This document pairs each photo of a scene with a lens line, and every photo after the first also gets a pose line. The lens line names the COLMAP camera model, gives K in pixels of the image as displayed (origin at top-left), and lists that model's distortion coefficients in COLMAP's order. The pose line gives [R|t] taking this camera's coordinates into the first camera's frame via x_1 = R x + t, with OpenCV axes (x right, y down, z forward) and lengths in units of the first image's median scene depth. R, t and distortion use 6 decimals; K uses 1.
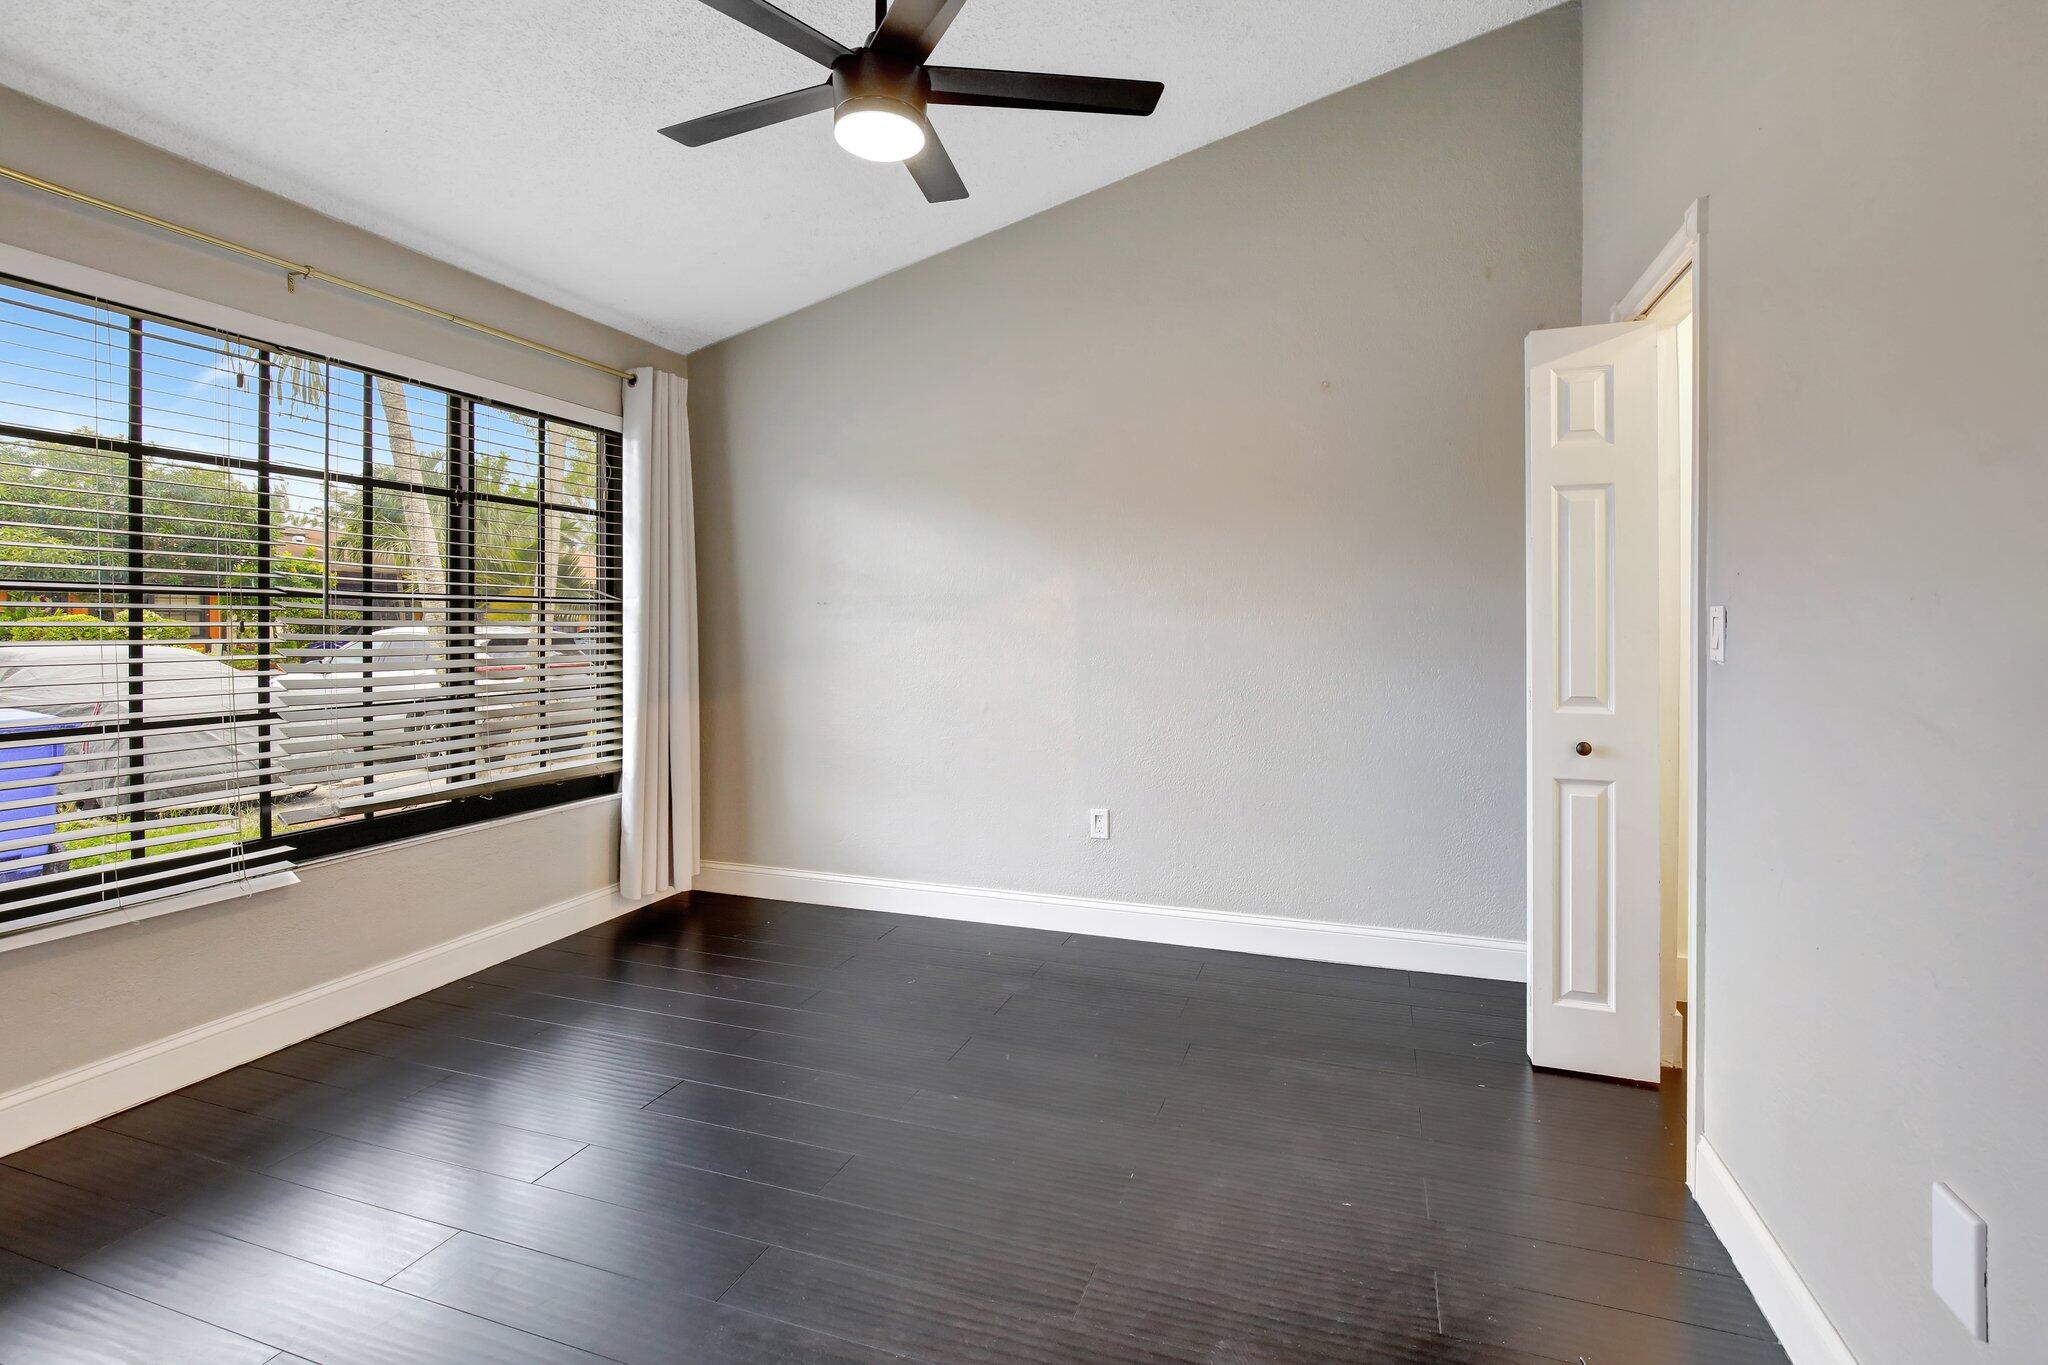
lens RADIAL K [[947.6, 0, 1031.0], [0, 947.6, 616.9], [0, 0, 1]] dist [-0.015579, 0.000250]
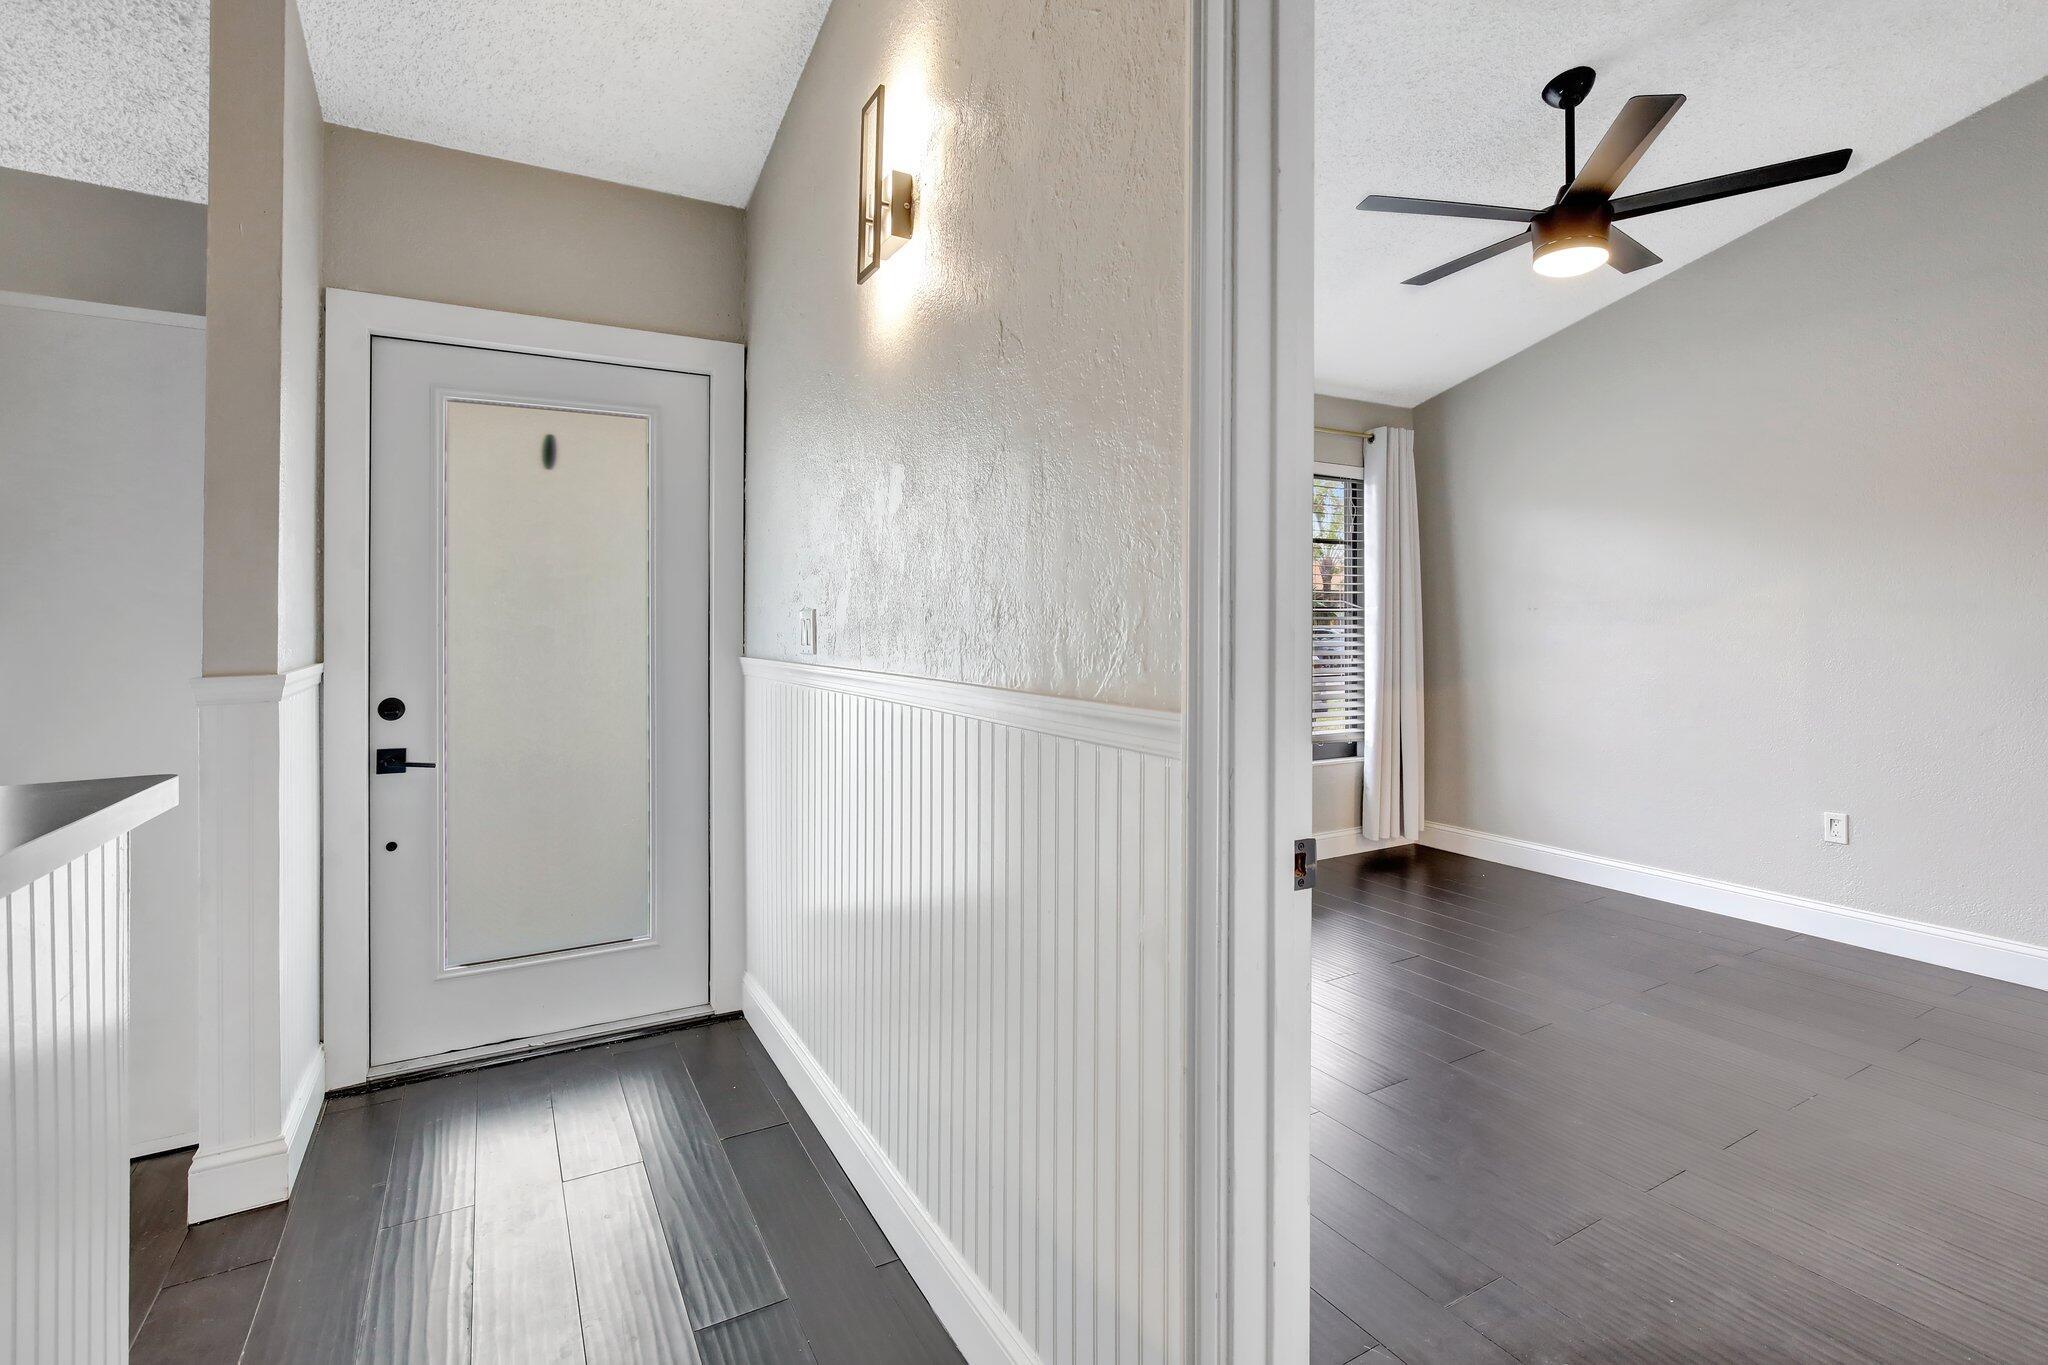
lens RADIAL K [[947.6, 0, 1031.0], [0, 947.6, 616.9], [0, 0, 1]] dist [-0.015579, 0.000250]
pose [[0.754071, -0.004269, -0.656779, 0.075444], [-0.000585, 0.999974, -0.007171, 0.003217], [0.656793, 0.005791, 0.754049, -0.279926]]
